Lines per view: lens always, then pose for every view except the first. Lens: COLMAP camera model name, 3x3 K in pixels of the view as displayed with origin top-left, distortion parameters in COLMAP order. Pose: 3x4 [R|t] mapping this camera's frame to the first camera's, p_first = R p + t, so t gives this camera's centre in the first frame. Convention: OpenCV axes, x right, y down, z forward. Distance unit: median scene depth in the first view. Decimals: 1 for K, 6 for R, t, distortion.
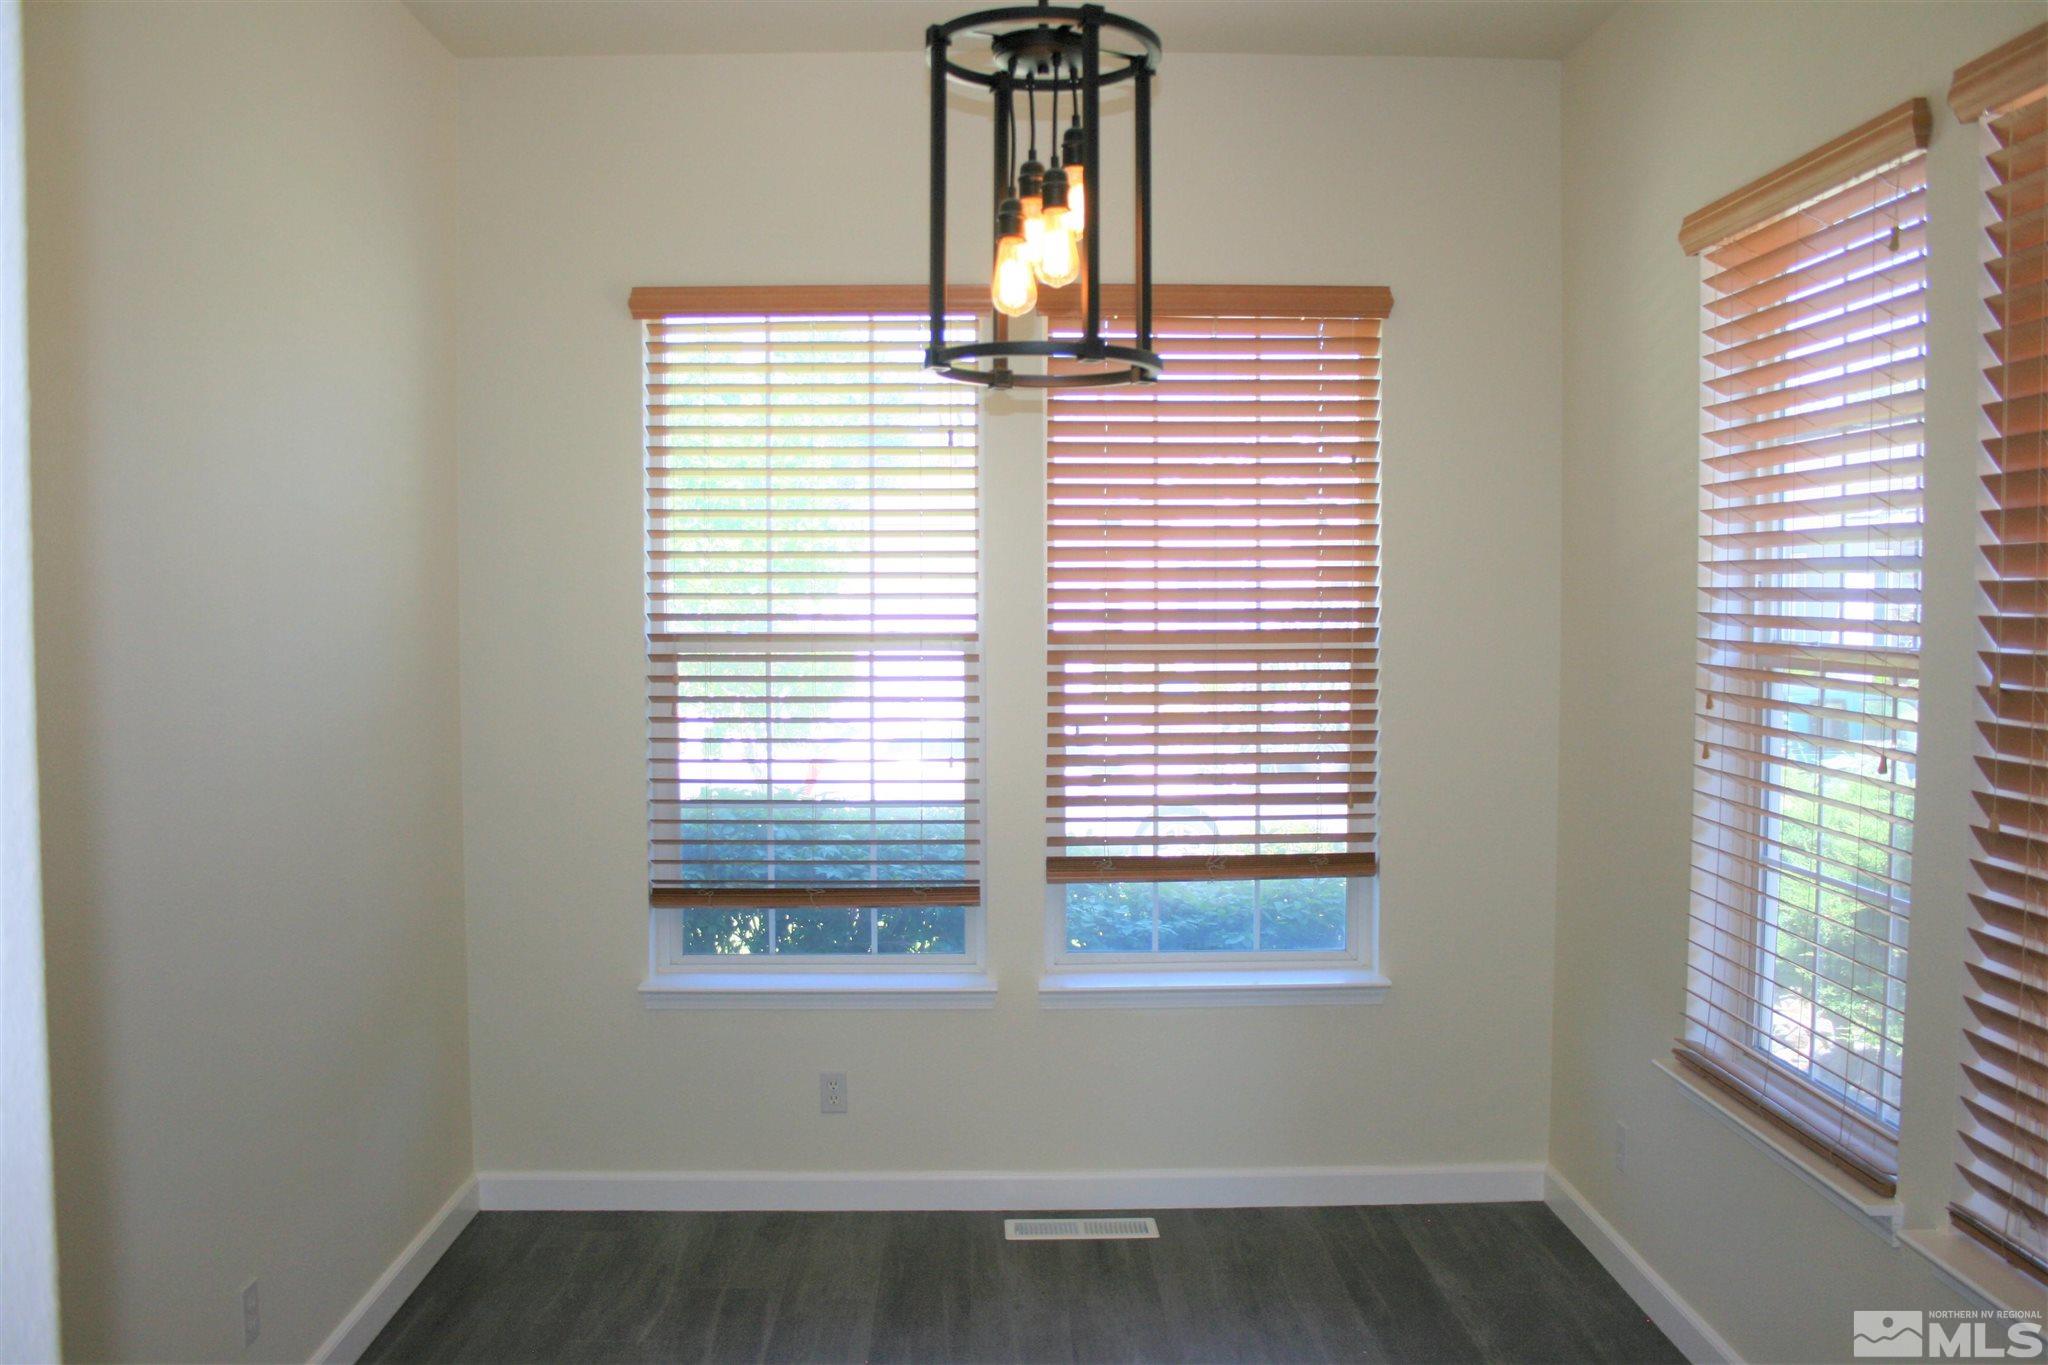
lens RADIAL K [[1724.5, 0, 1034.9], [0, 1724.5, 689.1], [0, 0, 1]] dist [-0.141405, 0.105505]
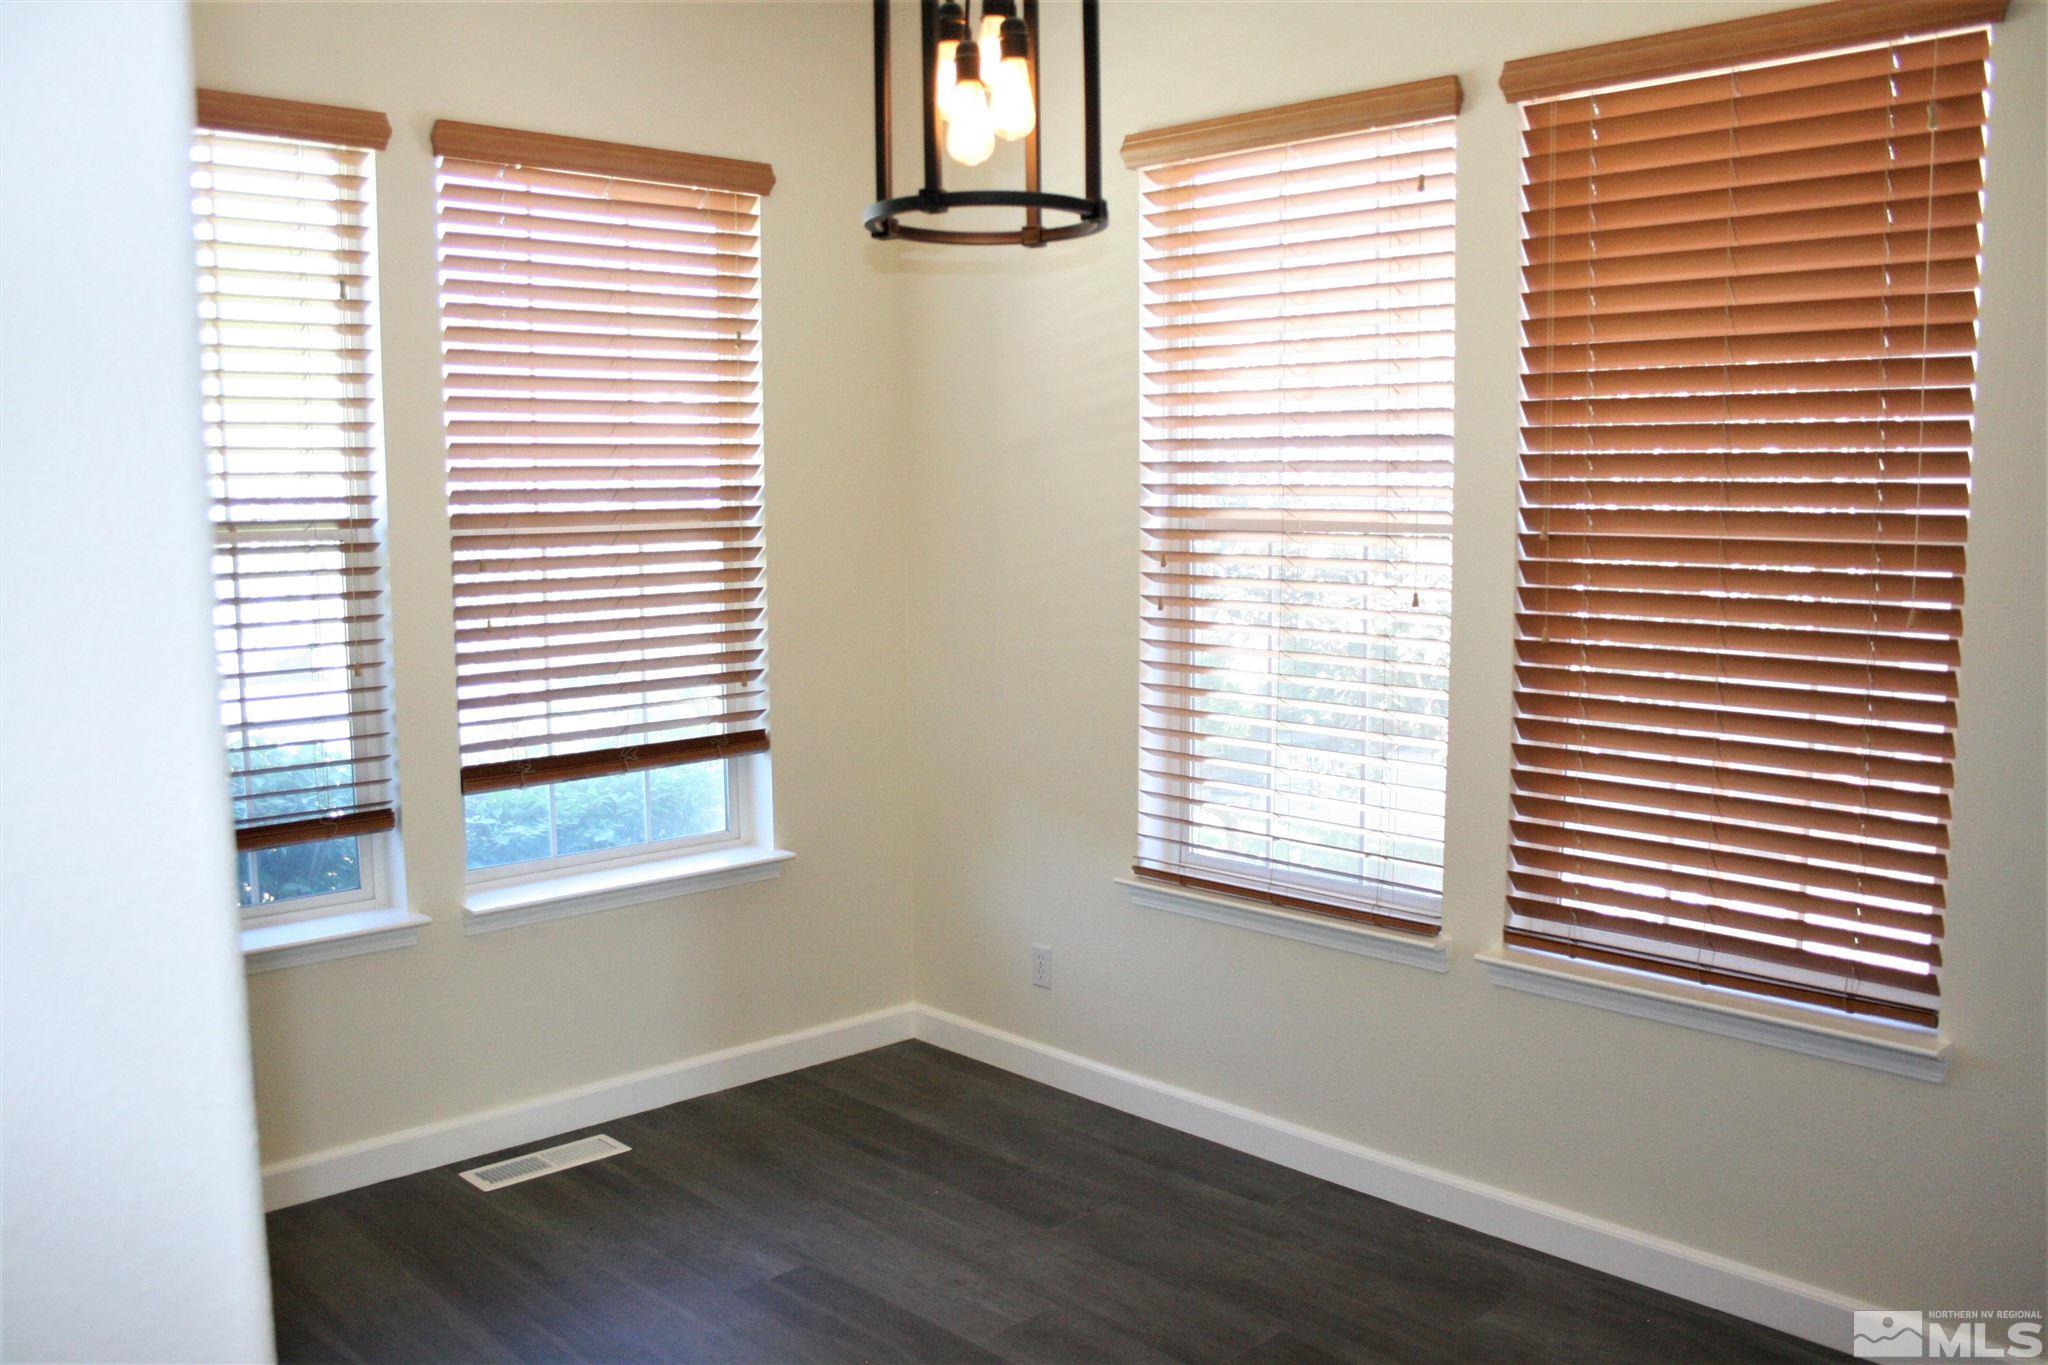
lens RADIAL K [[1724.5, 0, 1037.3], [0, 1724.5, 680.5], [0, 0, 1]] dist [-0.141405, 0.105505]
pose [[0.742229, -0.075975, 0.665826, -0.355469], [0.040447, 0.996820, 0.068656, 0.004184], [-0.668925, -0.024028, 0.742941, 0.141553]]
